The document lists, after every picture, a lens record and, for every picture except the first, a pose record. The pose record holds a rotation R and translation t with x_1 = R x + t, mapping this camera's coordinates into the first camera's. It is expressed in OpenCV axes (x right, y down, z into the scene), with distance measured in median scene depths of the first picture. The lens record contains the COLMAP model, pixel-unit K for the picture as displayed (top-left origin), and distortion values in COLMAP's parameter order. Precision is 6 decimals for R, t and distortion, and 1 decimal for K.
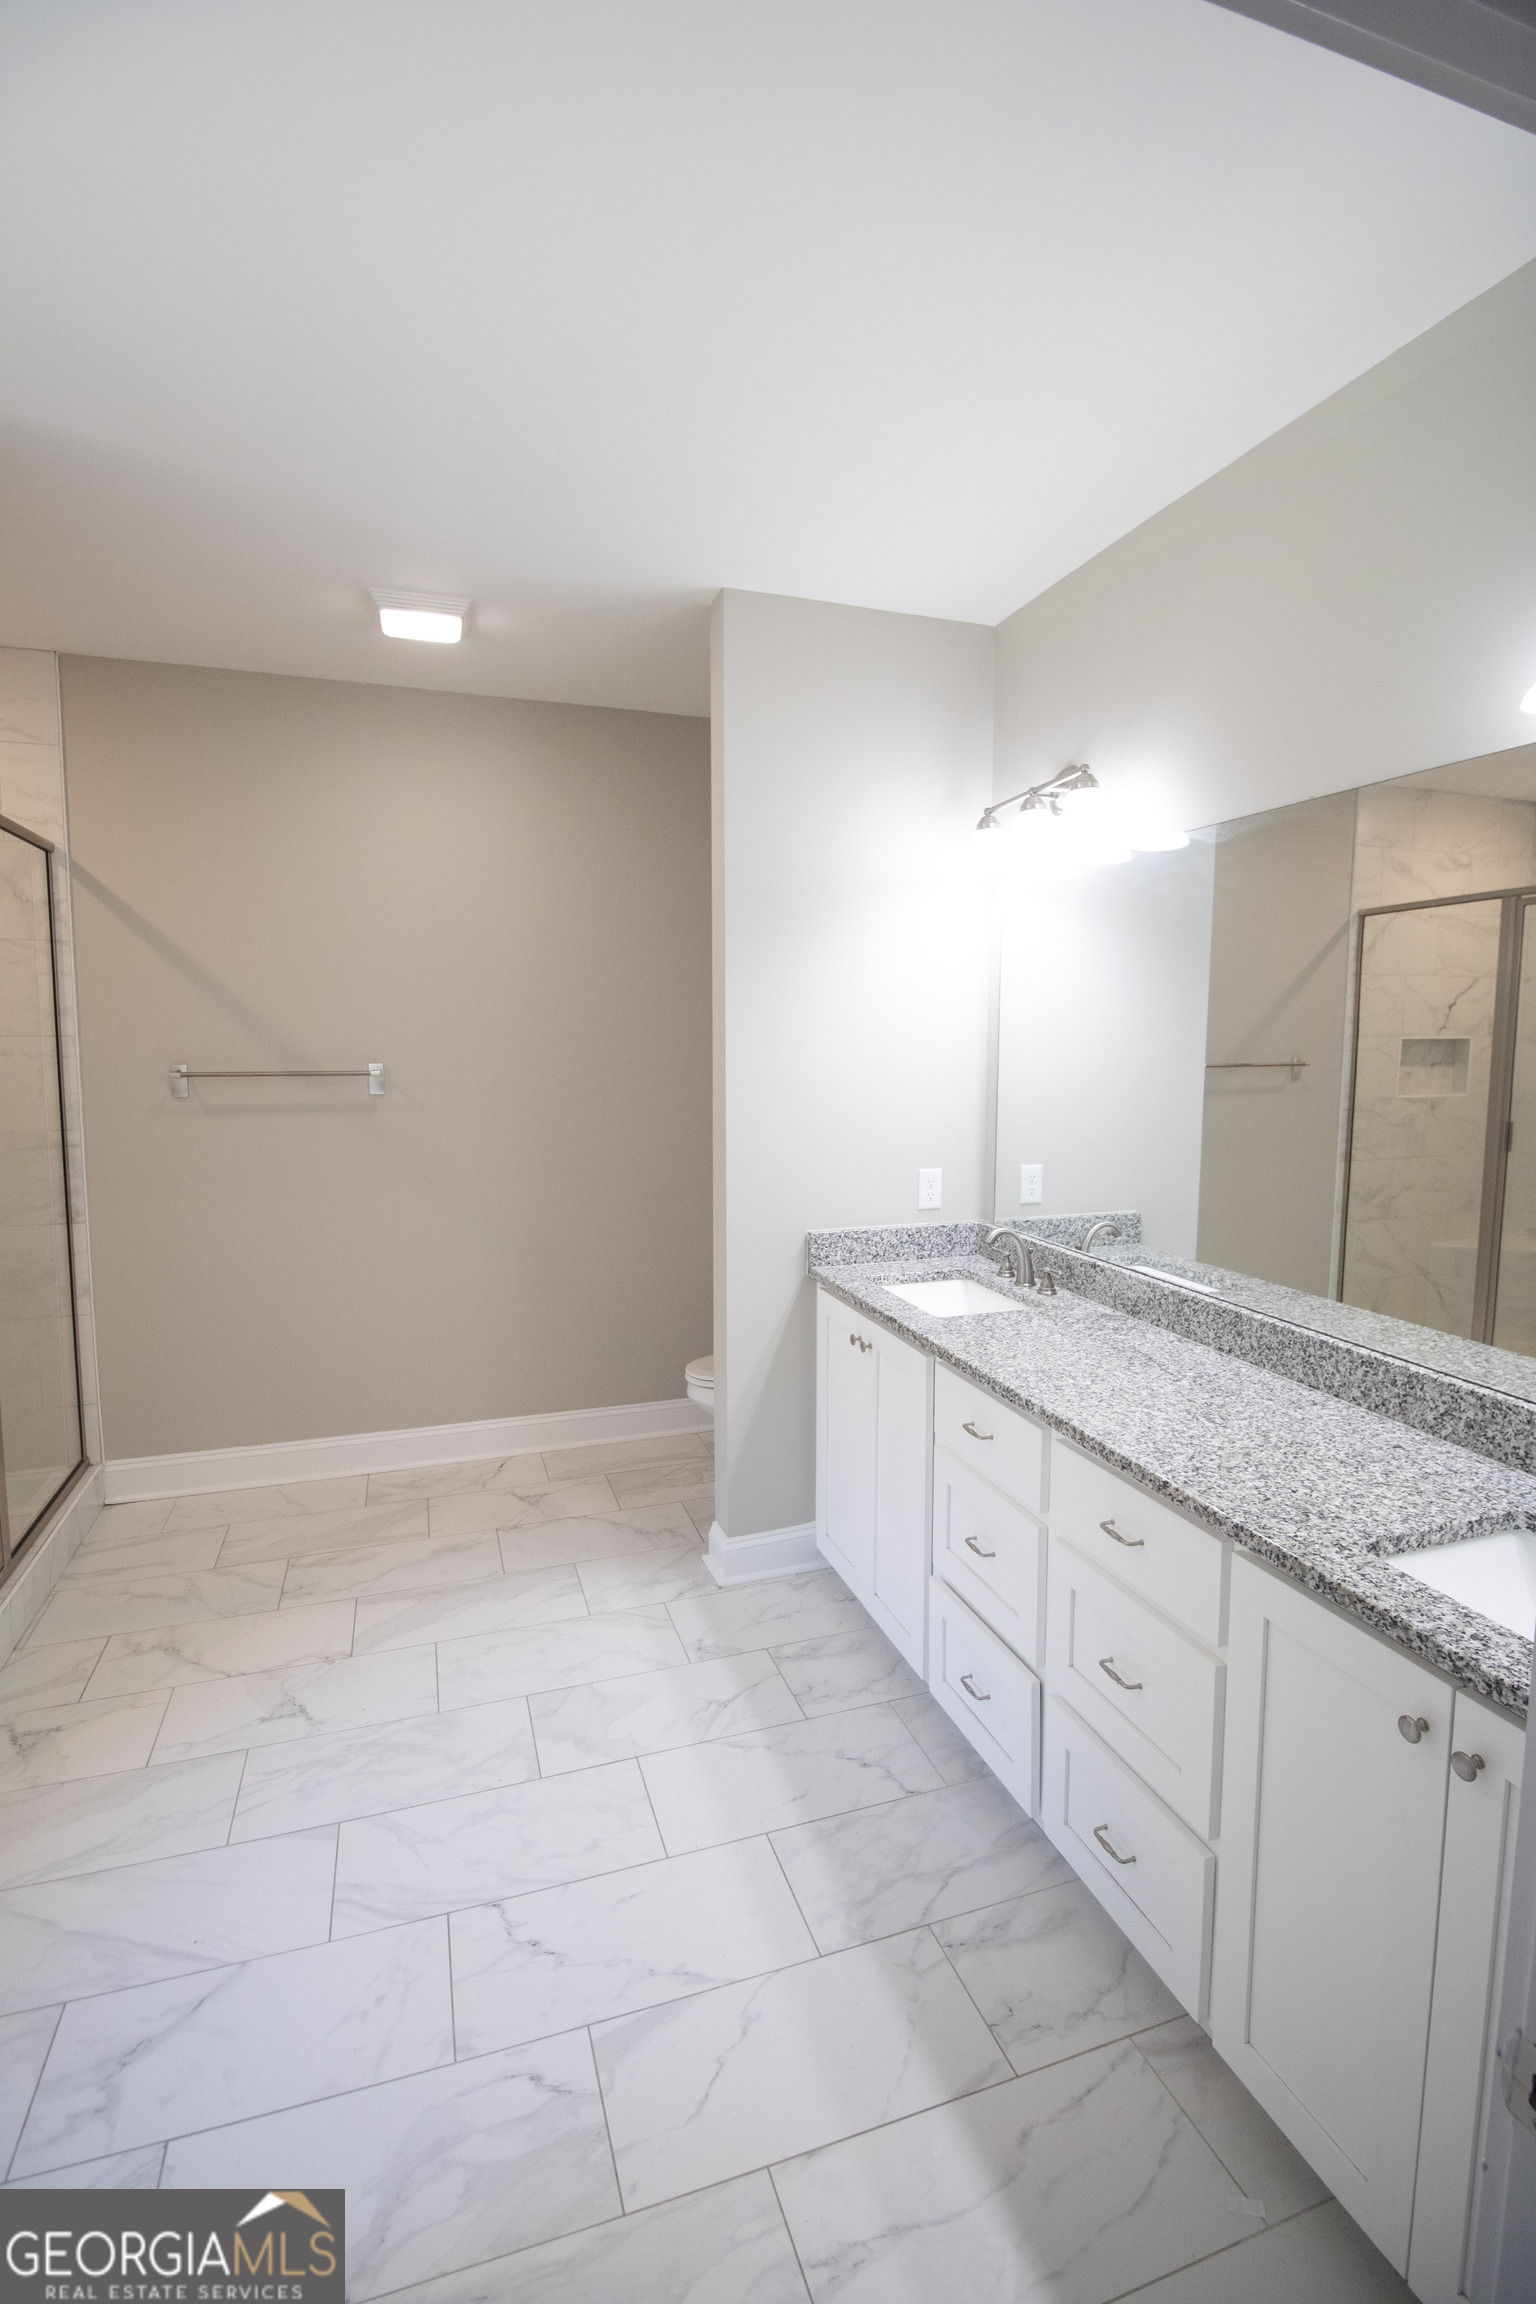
lens RADIAL K [[1057.5, 0, 786.6], [0, 1057.5, 1152.4], [0, 0, 1]] dist [-0.020157, -0.001713]
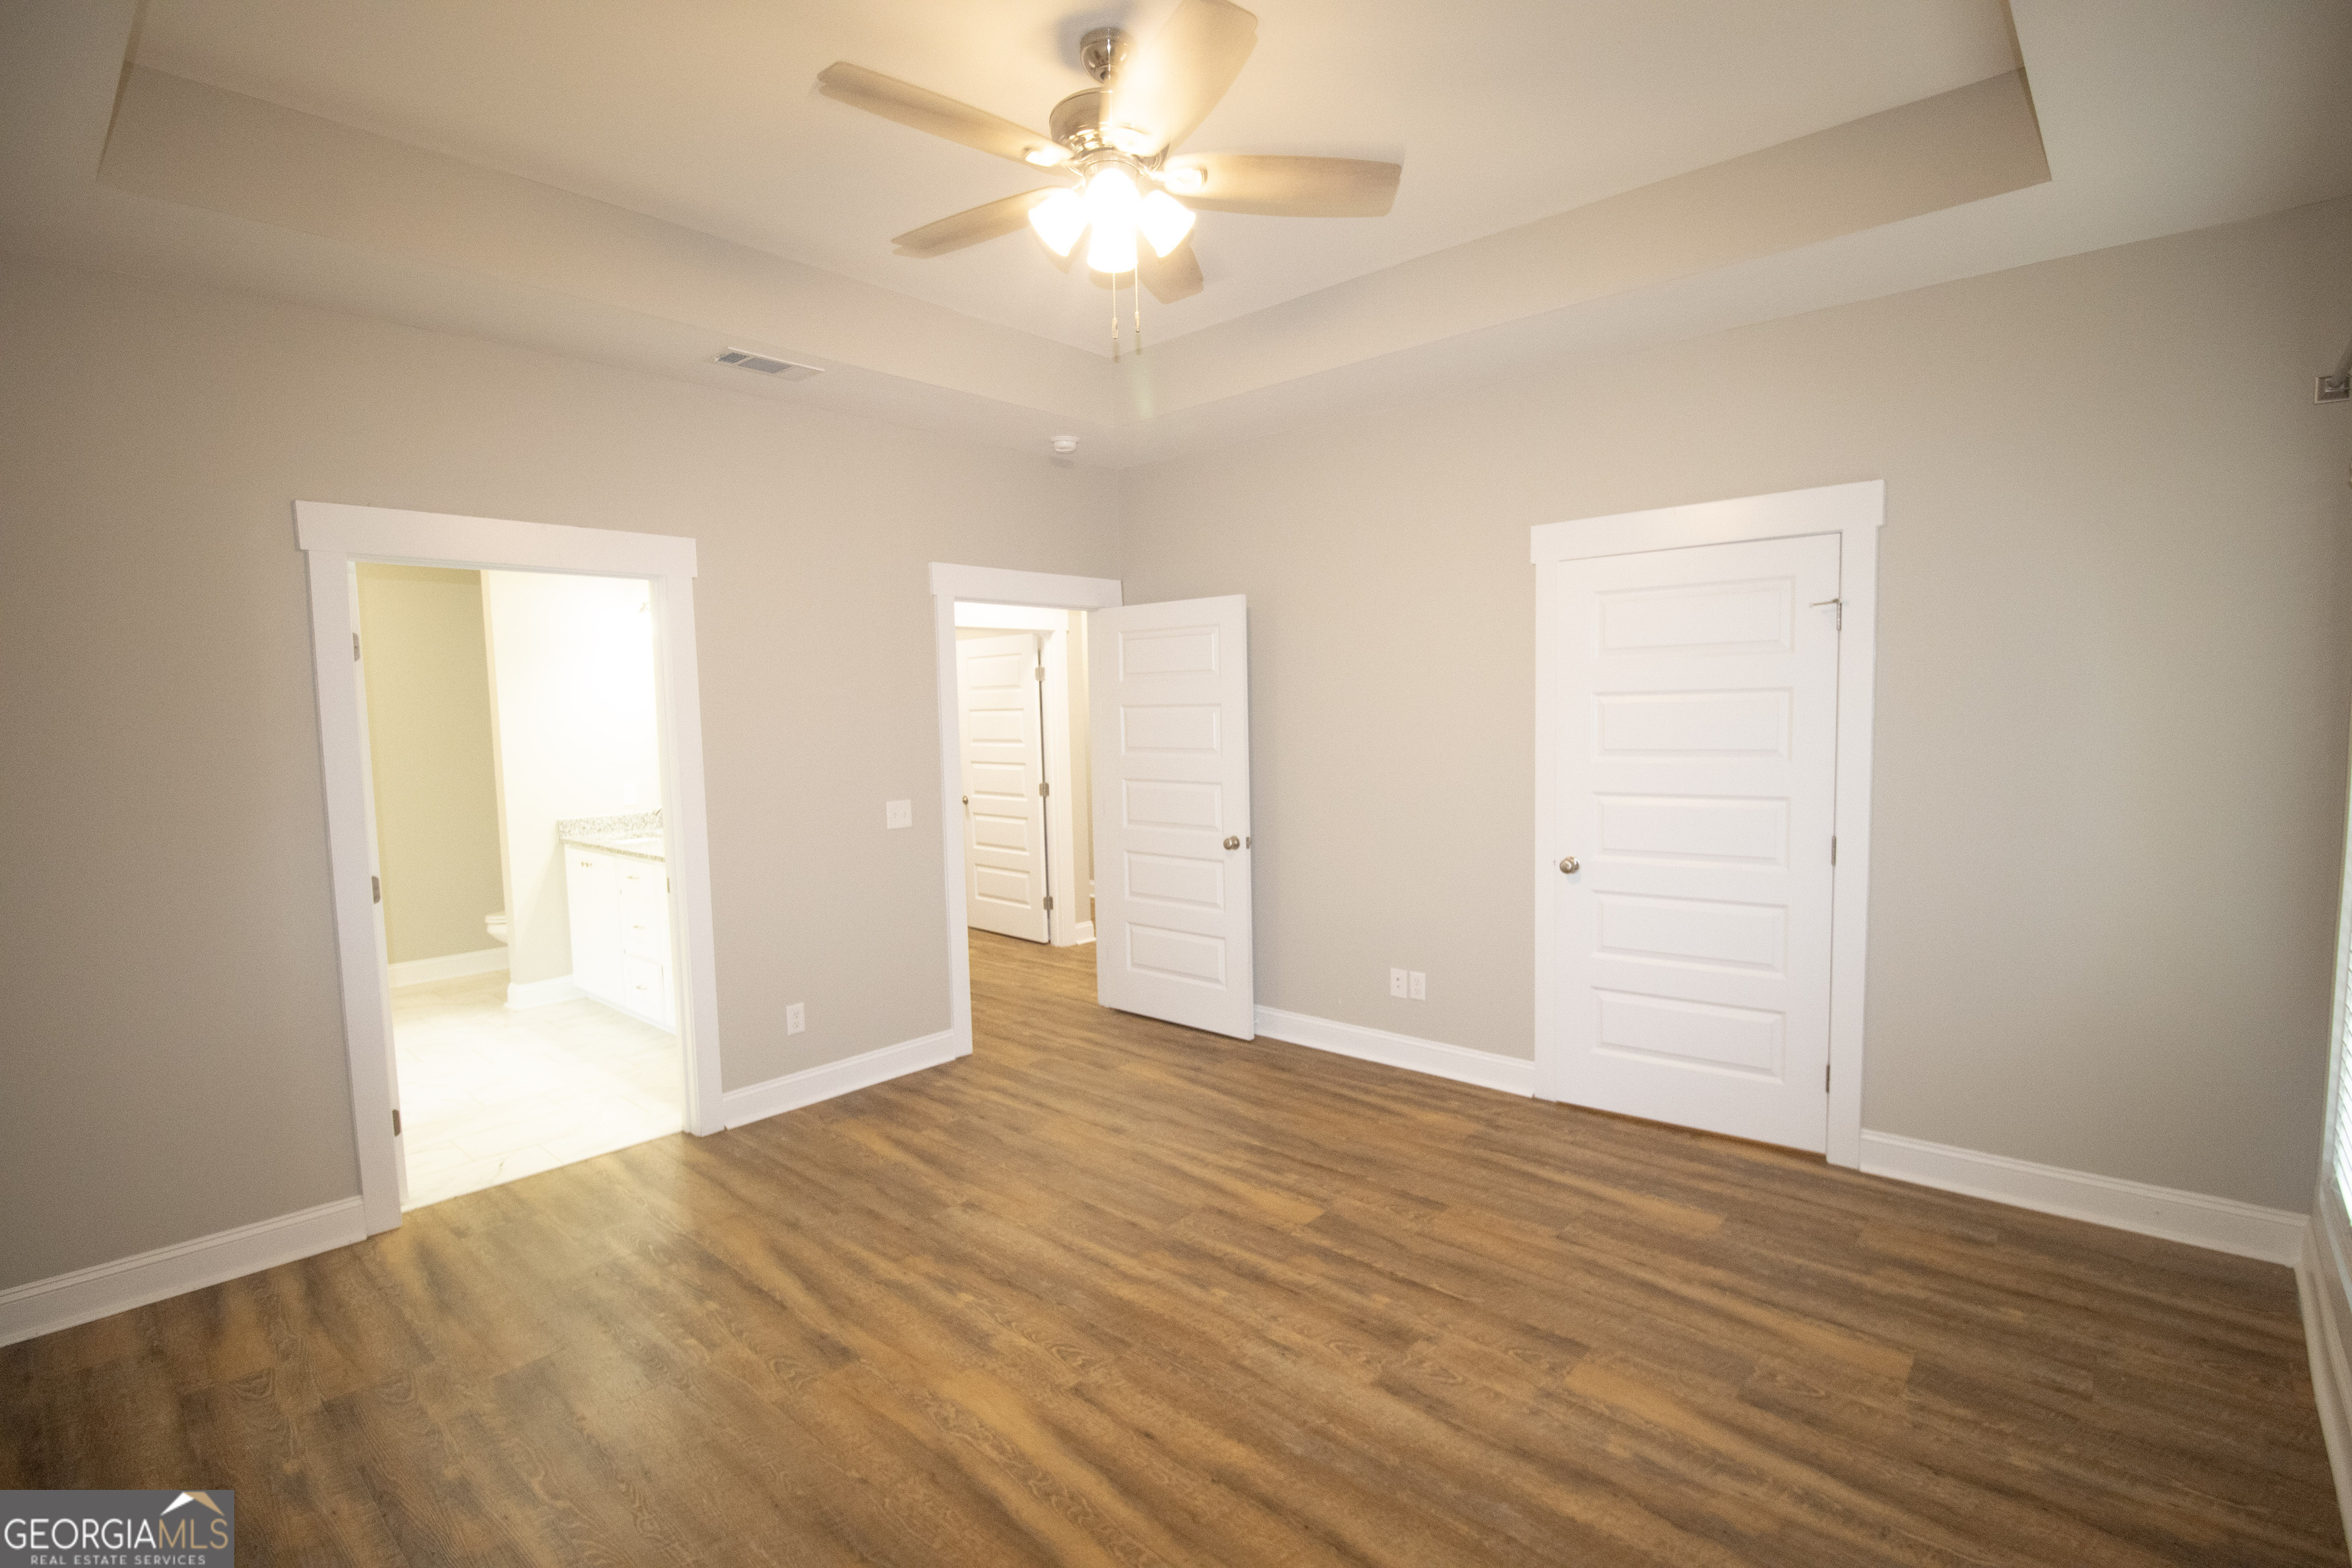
lens RADIAL K [[1079.6, 0, 1176.0], [0, 1079.6, 787.8], [0, 0, 1]] dist [-0.020157, -0.001713]
pose [[0.872205, -0.059190, 0.485546, 0.072019], [0.079226, 0.996639, -0.020824, 0.186082], [-0.482681, 0.056630, 0.873963, -1.548063]]
